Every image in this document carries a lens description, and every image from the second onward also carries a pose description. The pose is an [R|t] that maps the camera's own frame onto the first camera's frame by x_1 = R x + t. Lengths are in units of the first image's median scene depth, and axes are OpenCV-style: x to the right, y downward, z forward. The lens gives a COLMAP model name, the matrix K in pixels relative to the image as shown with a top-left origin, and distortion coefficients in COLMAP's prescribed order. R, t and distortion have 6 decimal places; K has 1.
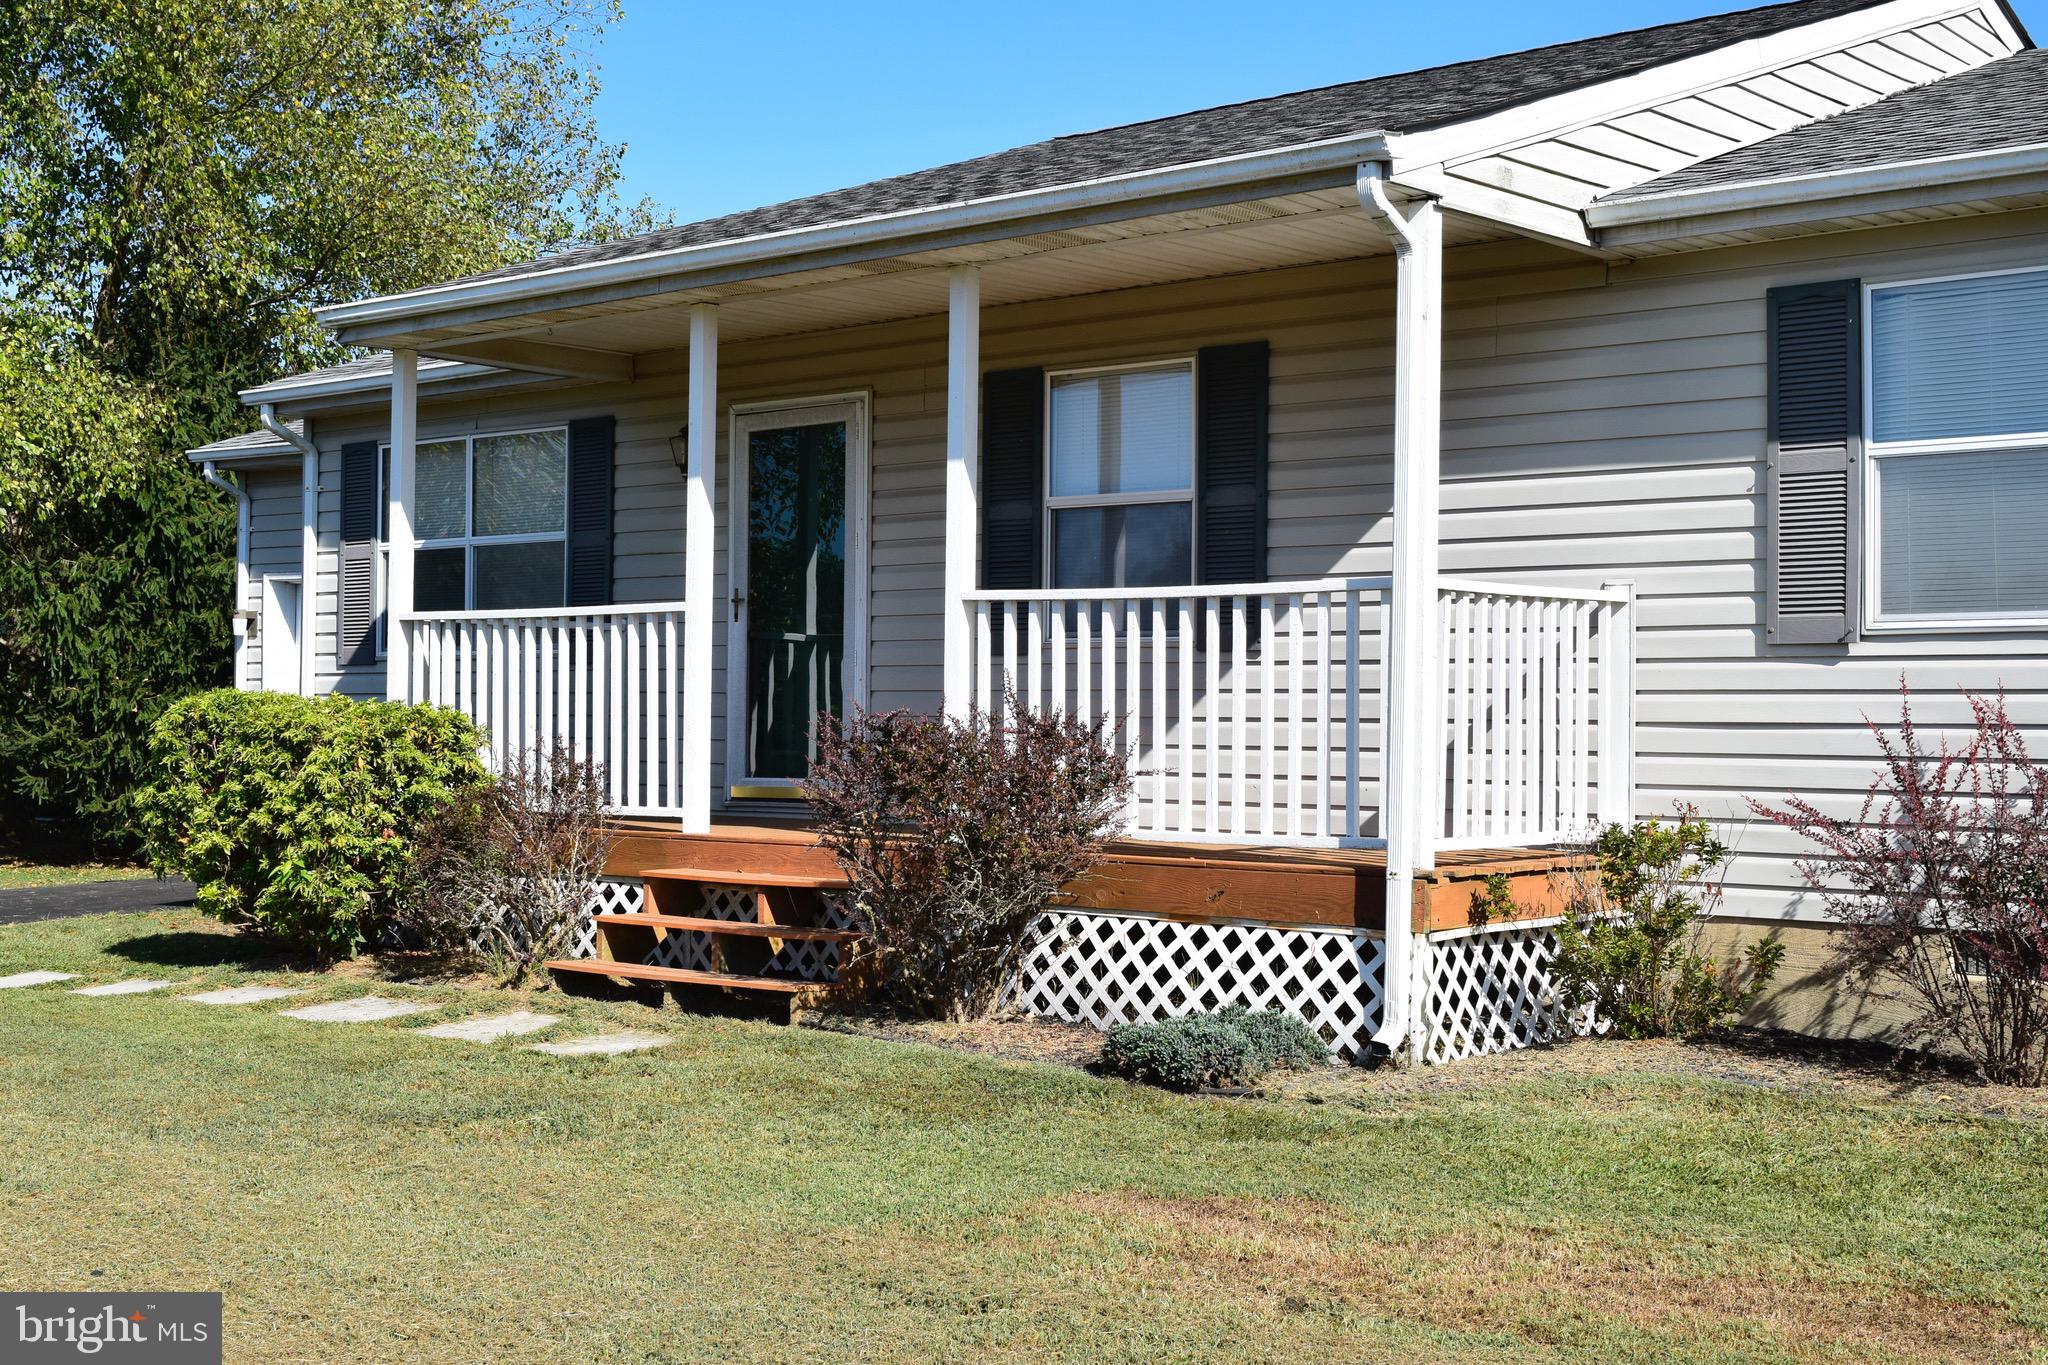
lens RADIAL K [[2599.0, 0, 1029.0], [0, 2599.0, 681.2], [0, 0, 1]] dist [0.030907, 0.000000]
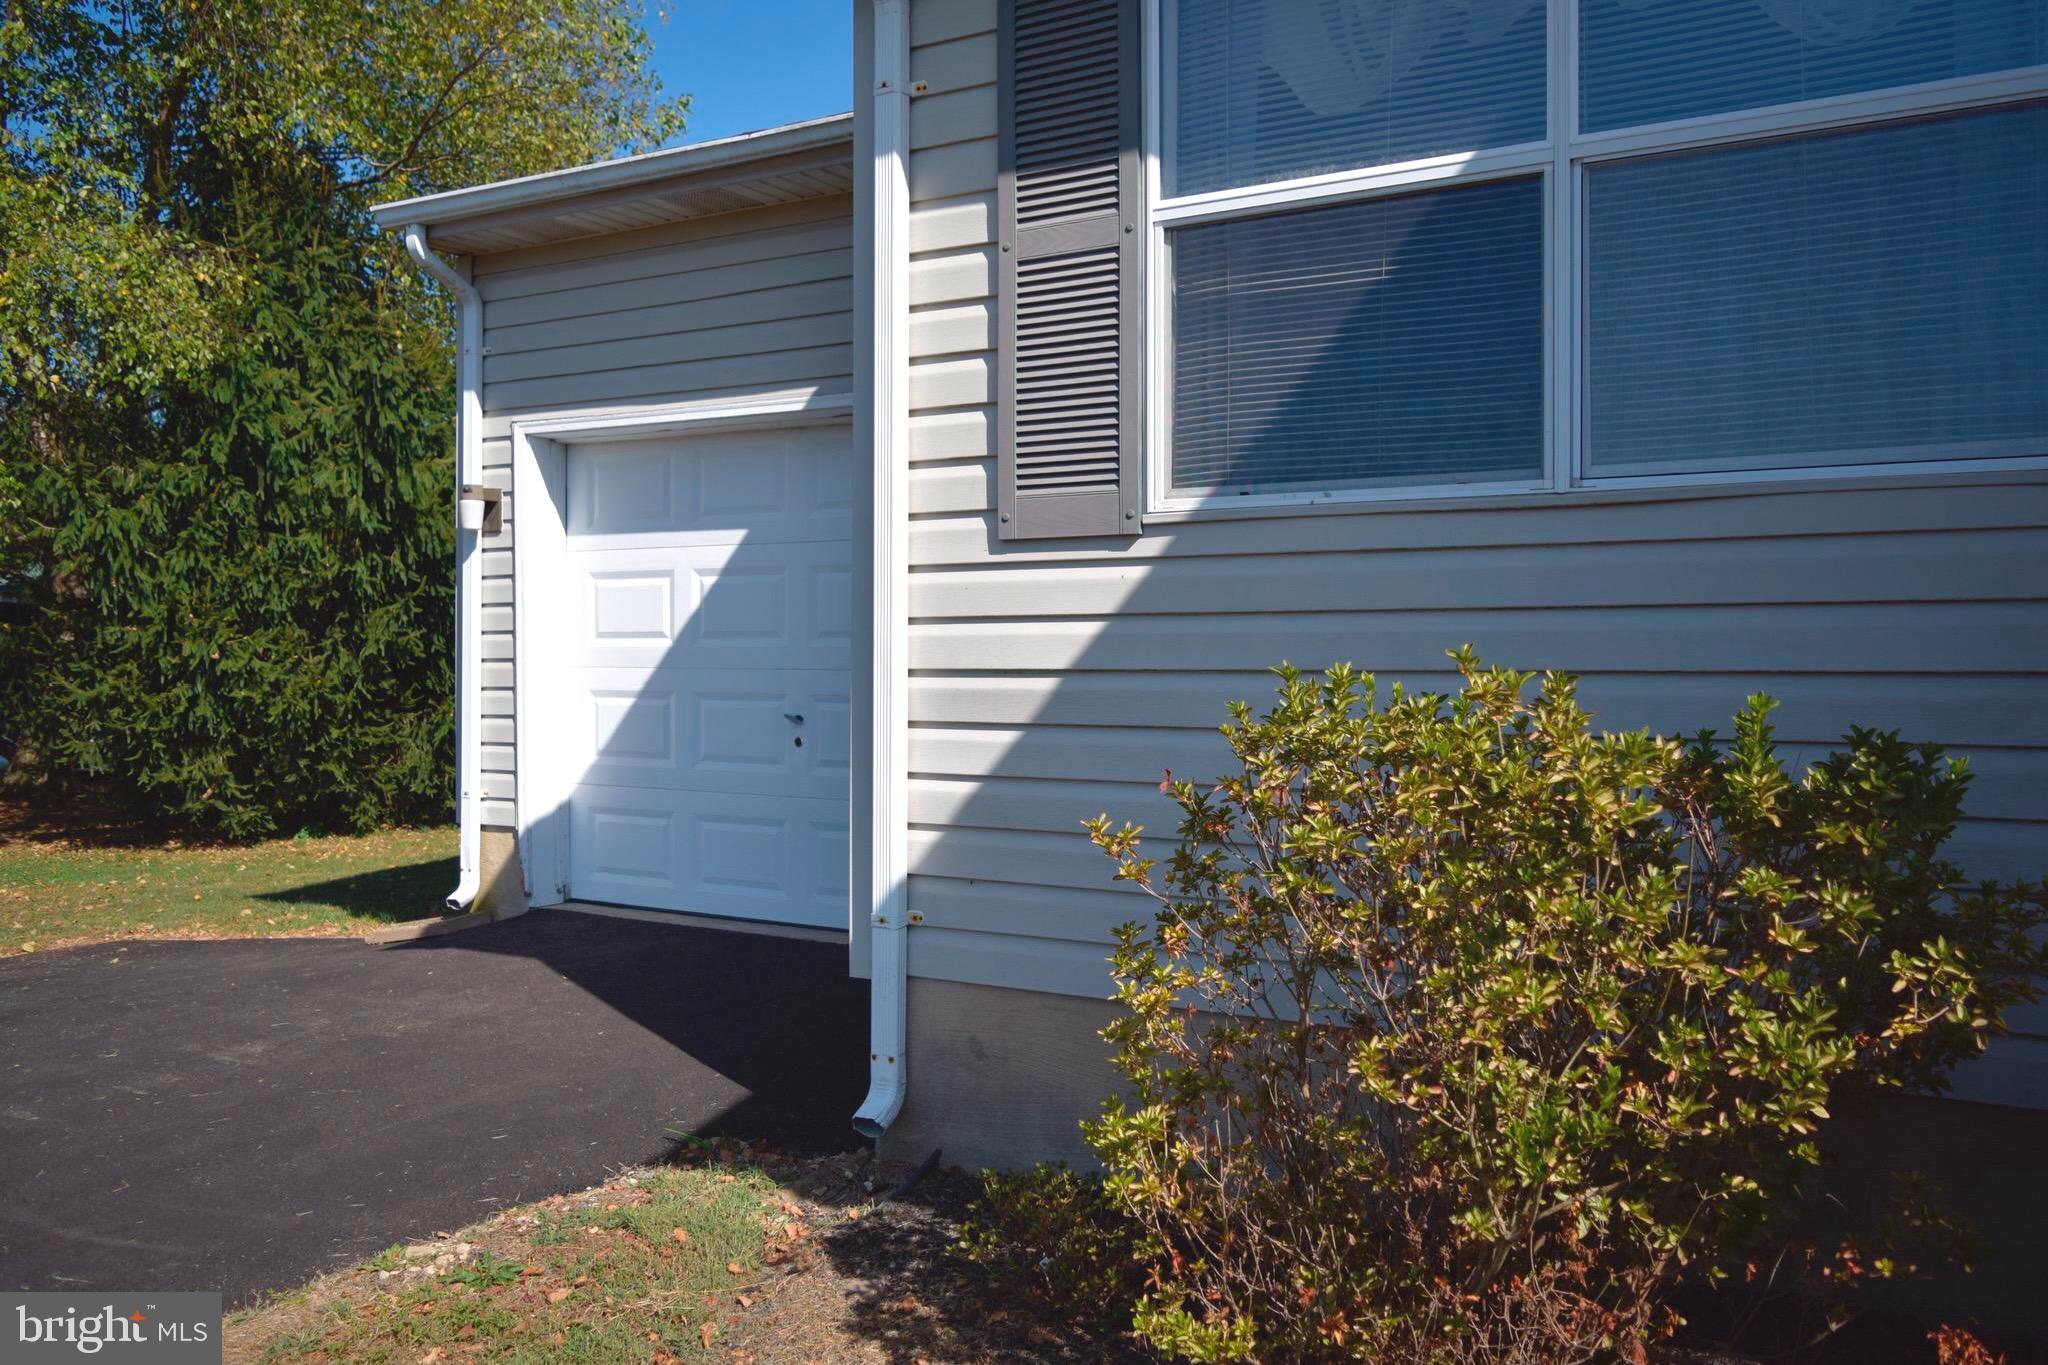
lens RADIAL K [[1625.5, 0, 1014.8], [0, 1625.5, 687.3], [0, 0, 1]] dist [0.007033, 0.007835]
pose [[0.989060, -0.014049, 0.146844, -0.174236], [0.009710, 0.999496, 0.030224, 0.007862], [-0.147195, -0.028467, 0.988698, 0.470491]]
